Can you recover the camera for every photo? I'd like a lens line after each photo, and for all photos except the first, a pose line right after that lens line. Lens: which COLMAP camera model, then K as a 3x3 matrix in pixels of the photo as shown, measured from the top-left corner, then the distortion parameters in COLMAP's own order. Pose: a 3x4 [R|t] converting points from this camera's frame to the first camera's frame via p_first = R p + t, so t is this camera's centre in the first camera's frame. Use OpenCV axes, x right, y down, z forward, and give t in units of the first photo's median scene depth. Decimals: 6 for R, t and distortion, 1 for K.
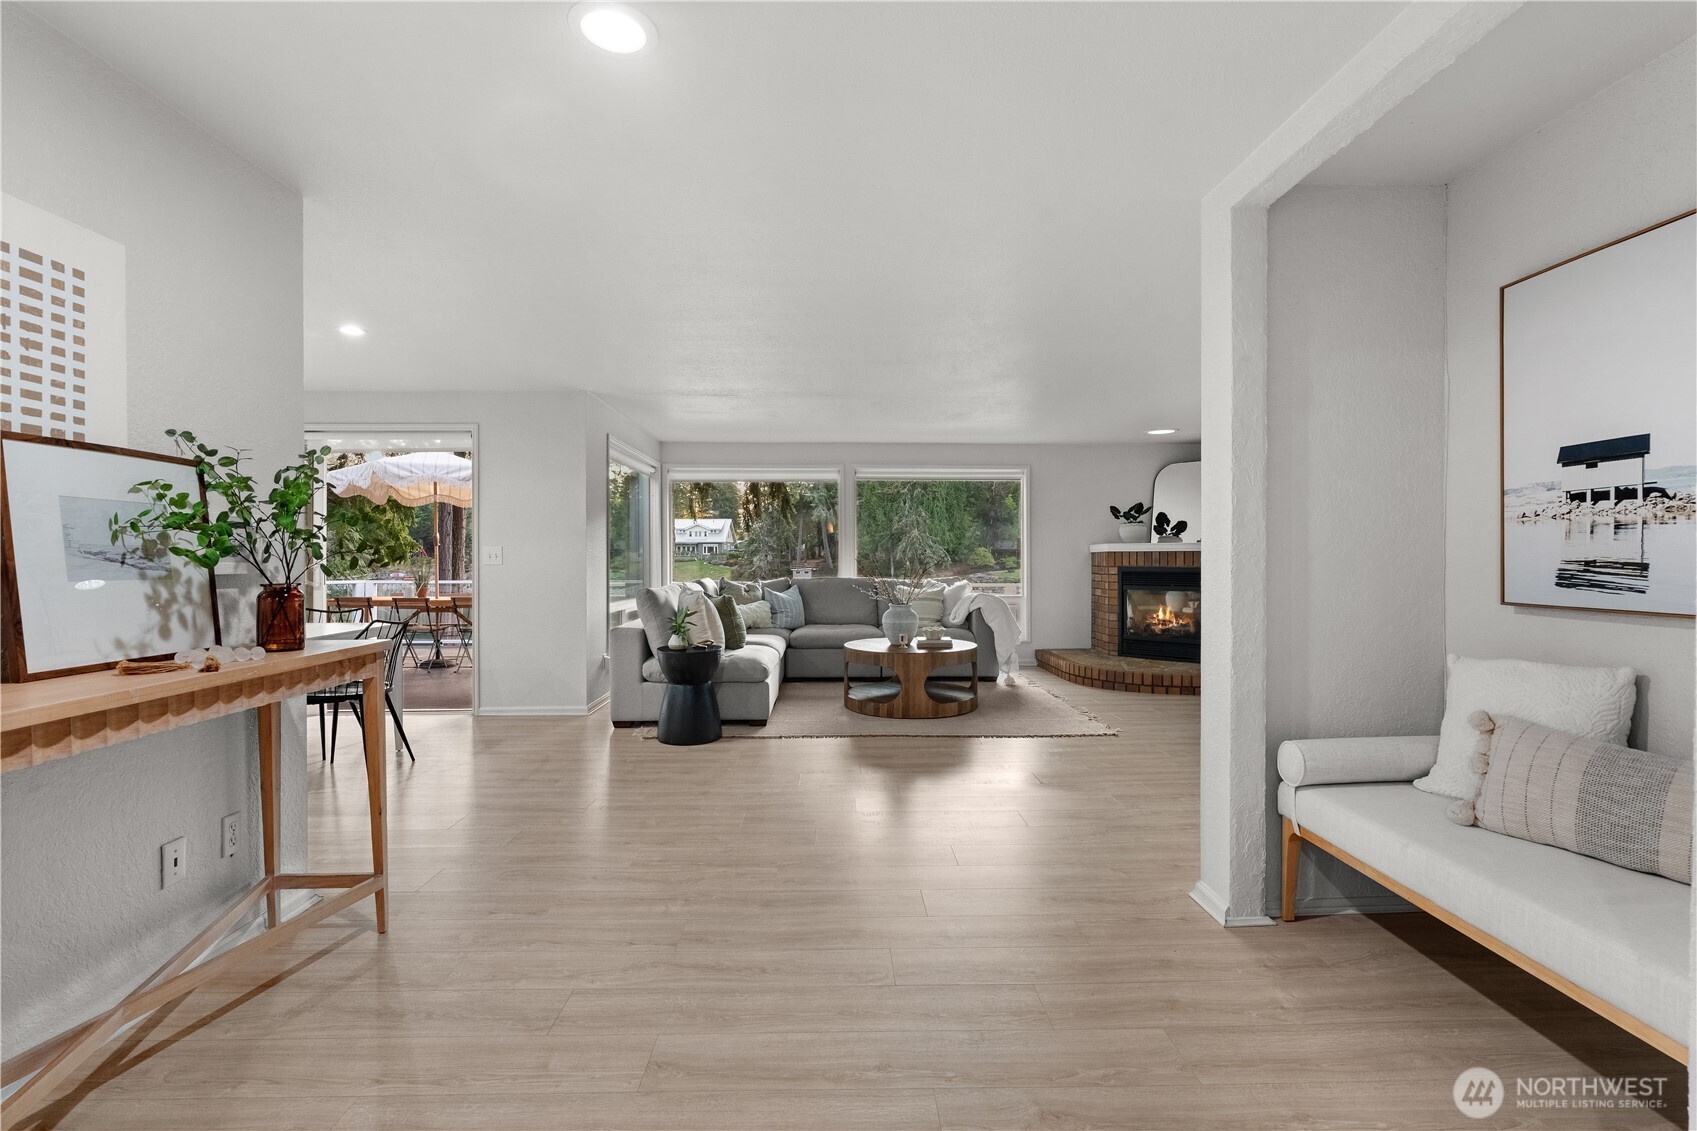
lens RADIAL K [[757.8, 0, 854.8], [0, 757.8, 559.5], [0, 0, 1]] dist [-0.001475, 0.000297]
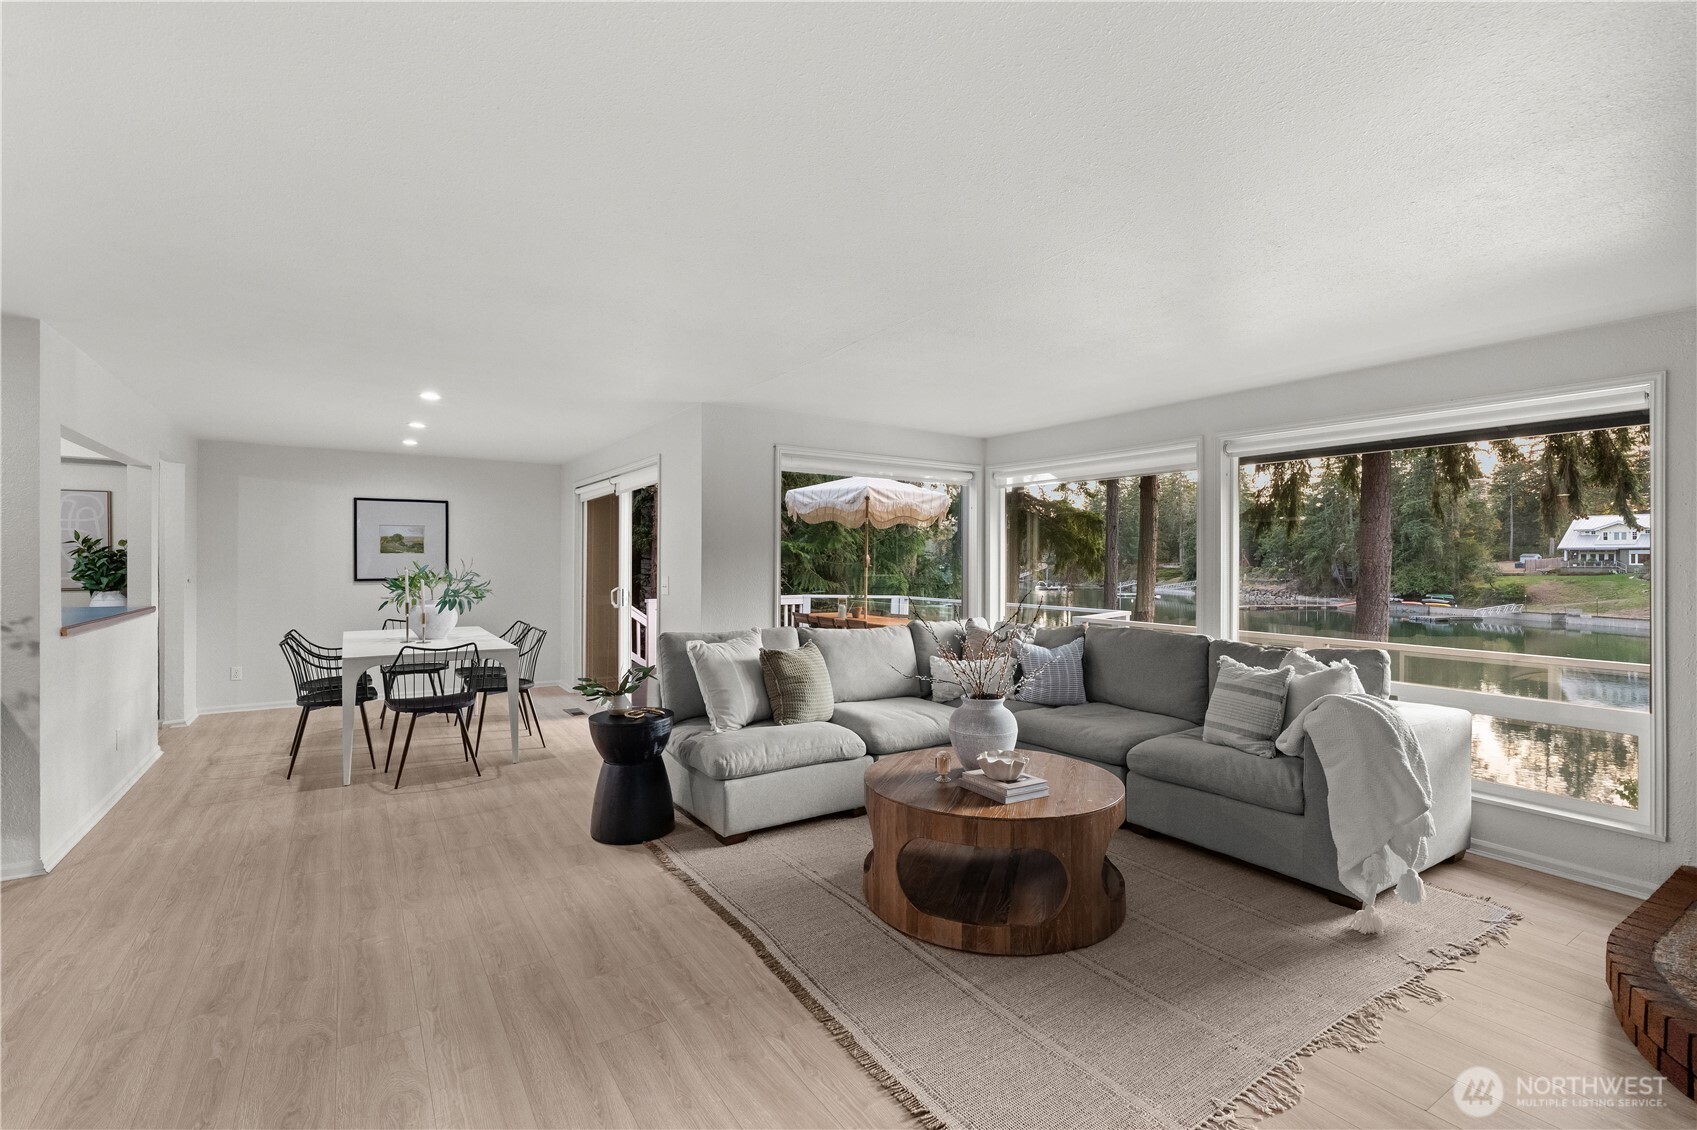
lens RADIAL K [[757.8, 0, 854.8], [0, 757.8, 559.0], [0, 0, 1]] dist [-0.001475, 0.000297]
pose [[0.522268, -0.000884, -0.852781, 0.364890], [-0.008935, 0.999939, -0.006509, -0.025917], [0.852735, 0.011020, 0.522228, 0.507018]]
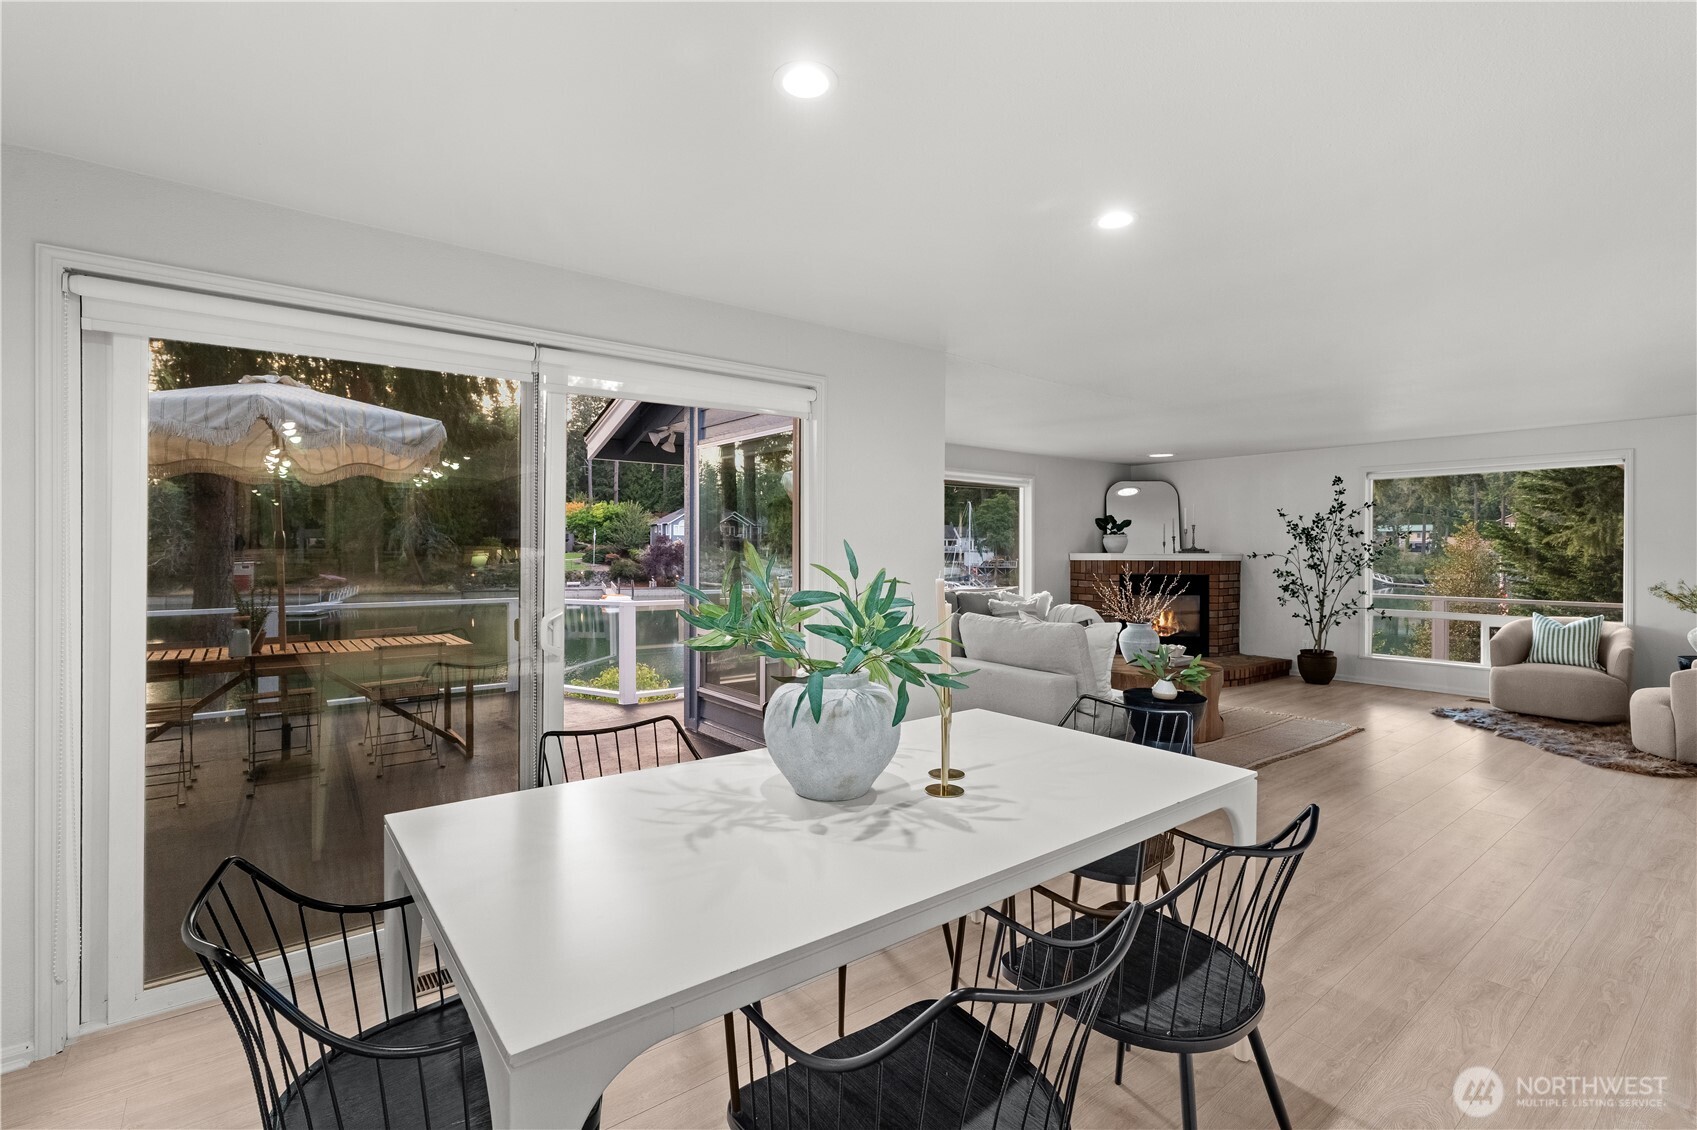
lens RADIAL K [[779.7, 0, 841.1], [0, 779.7, 547.7], [0, 0, 1]] dist [0.001171, 0.000419]
pose [[0.808539, 0.003541, 0.588433, -0.643520], [-0.002348, 0.999993, -0.002790, -0.025295], [-0.588439, 0.000874, 0.808541, 0.338458]]
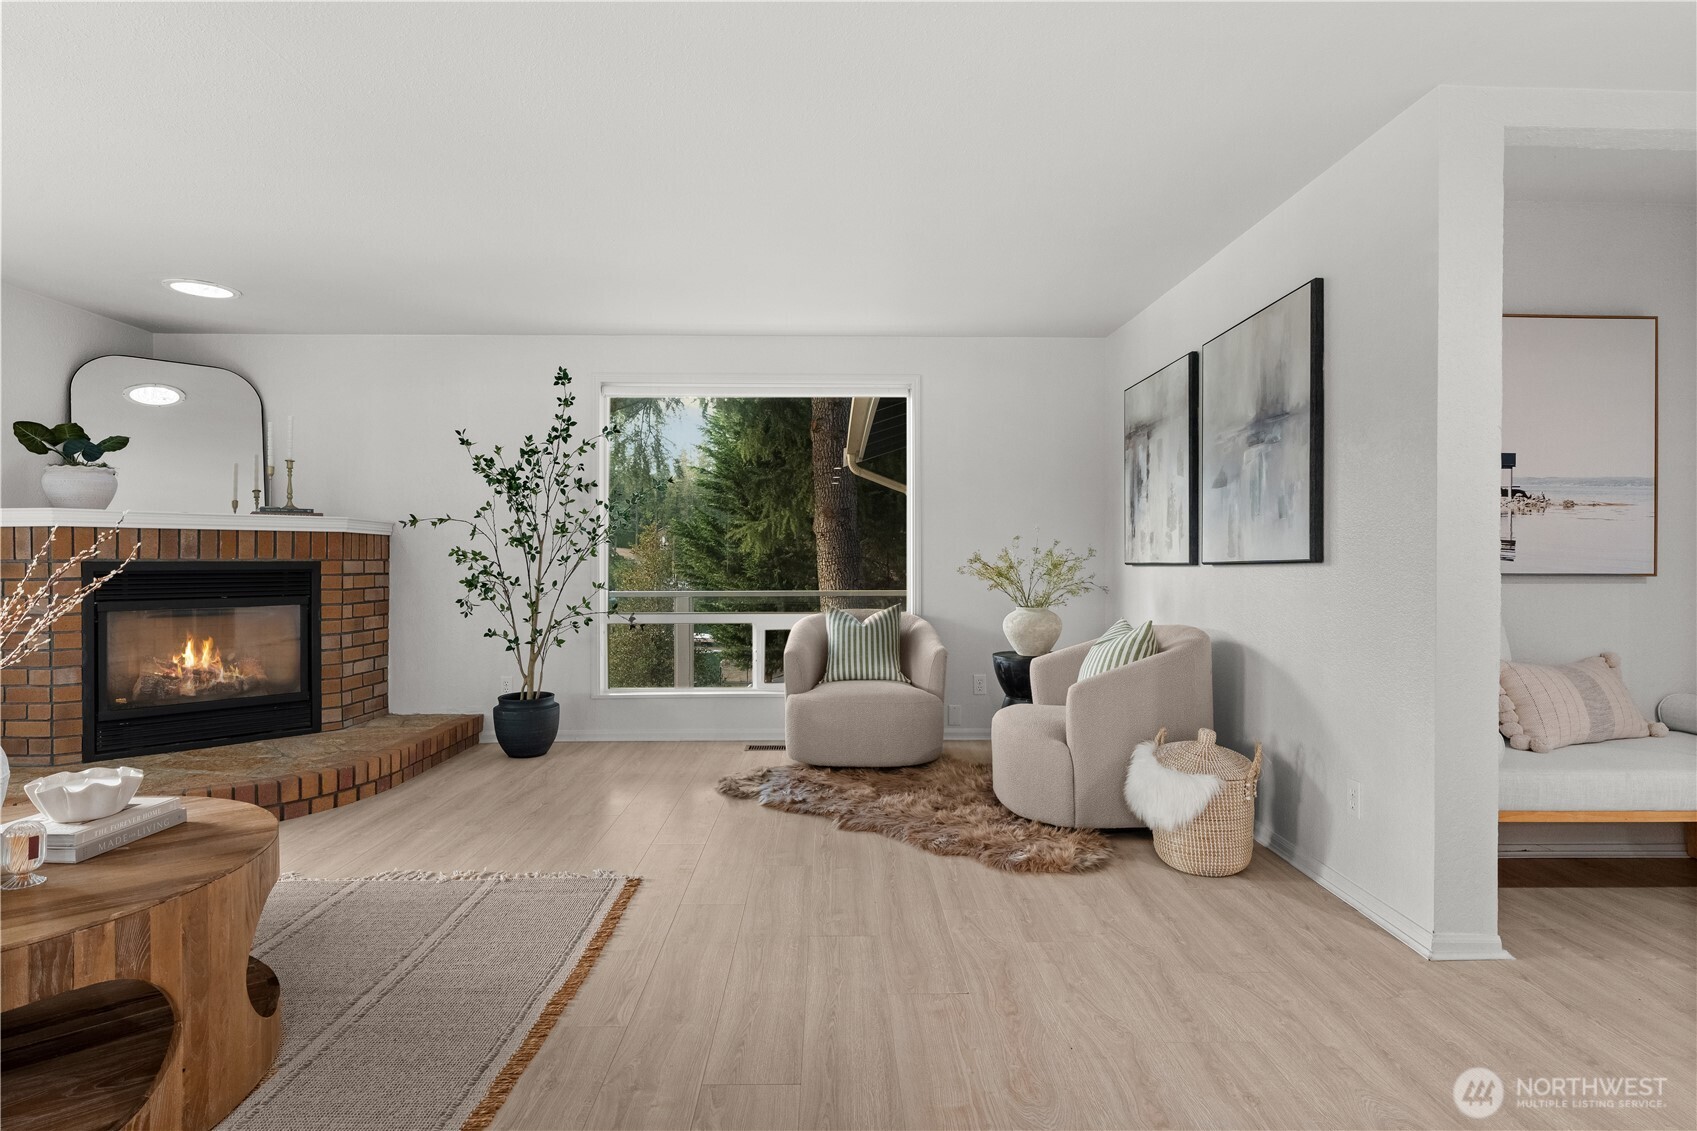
lens RADIAL K [[857.6, 0, 848.5], [0, 857.6, 565.5], [0, 0, 1]] dist [-0.001221, -0.000196]
pose [[0.008521, -0.001786, 0.999962, -0.156502], [0.002813, 0.999994, 0.001763, 0.011491], [-0.999960, 0.002798, 0.008526, 0.558864]]
